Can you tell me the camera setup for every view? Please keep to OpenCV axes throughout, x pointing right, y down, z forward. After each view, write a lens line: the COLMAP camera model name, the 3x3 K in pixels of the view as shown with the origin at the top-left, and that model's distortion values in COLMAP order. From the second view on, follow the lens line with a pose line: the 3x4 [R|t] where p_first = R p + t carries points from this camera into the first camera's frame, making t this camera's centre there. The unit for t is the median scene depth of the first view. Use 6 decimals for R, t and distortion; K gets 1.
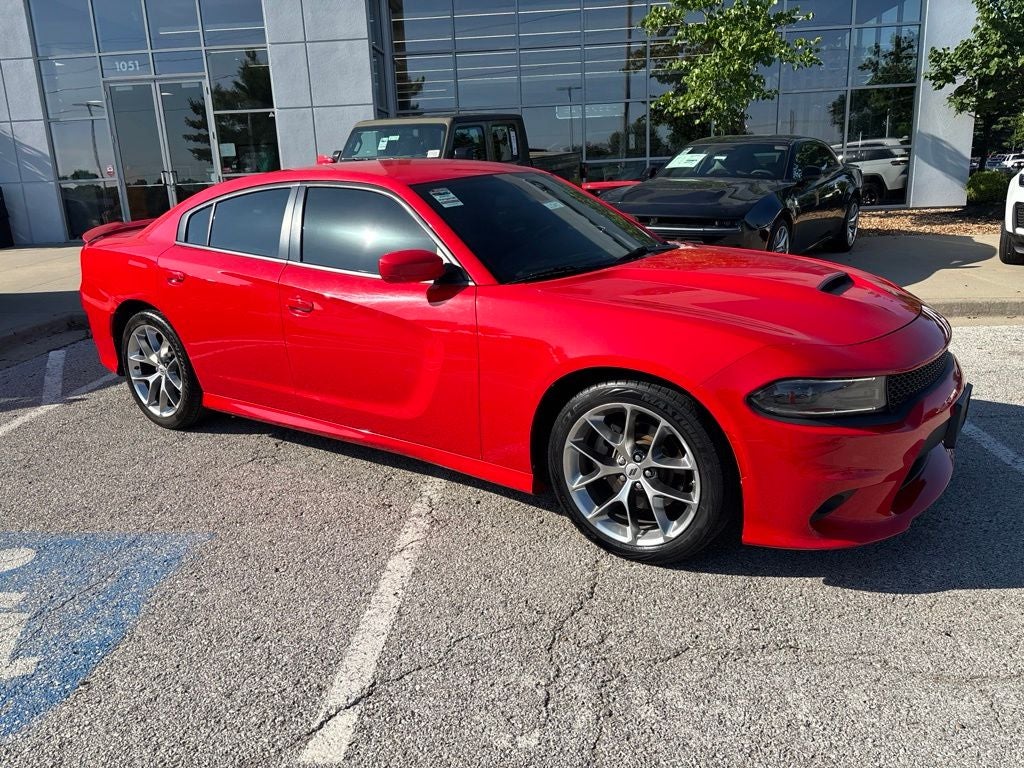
lens RADIAL K [[776.6, 0, 506.6], [0, 776.6, 389.0], [0, 0, 1]] dist [0.044462, -0.053170]
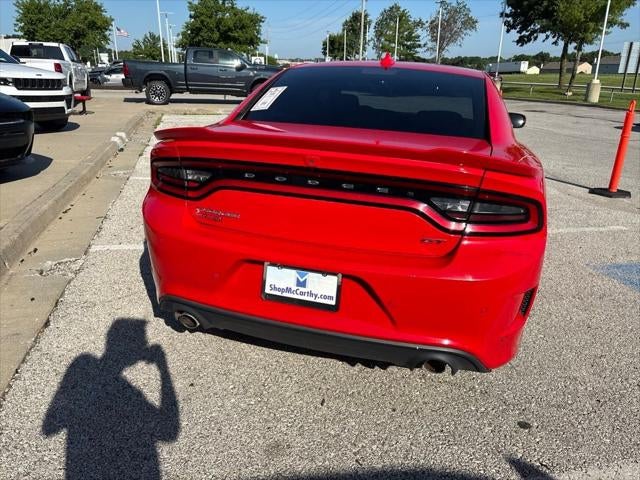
lens RADIAL K [[485.4, 0, 317.6], [0, 485.4, 234.6], [0, 0, 1]] dist [0.044462, -0.053170]
pose [[-0.327617, -0.274235, 0.904136, -0.953262], [0.234830, 0.903285, 0.359069, -0.365343], [-0.915162, 0.329955, -0.231533, 1.439519]]
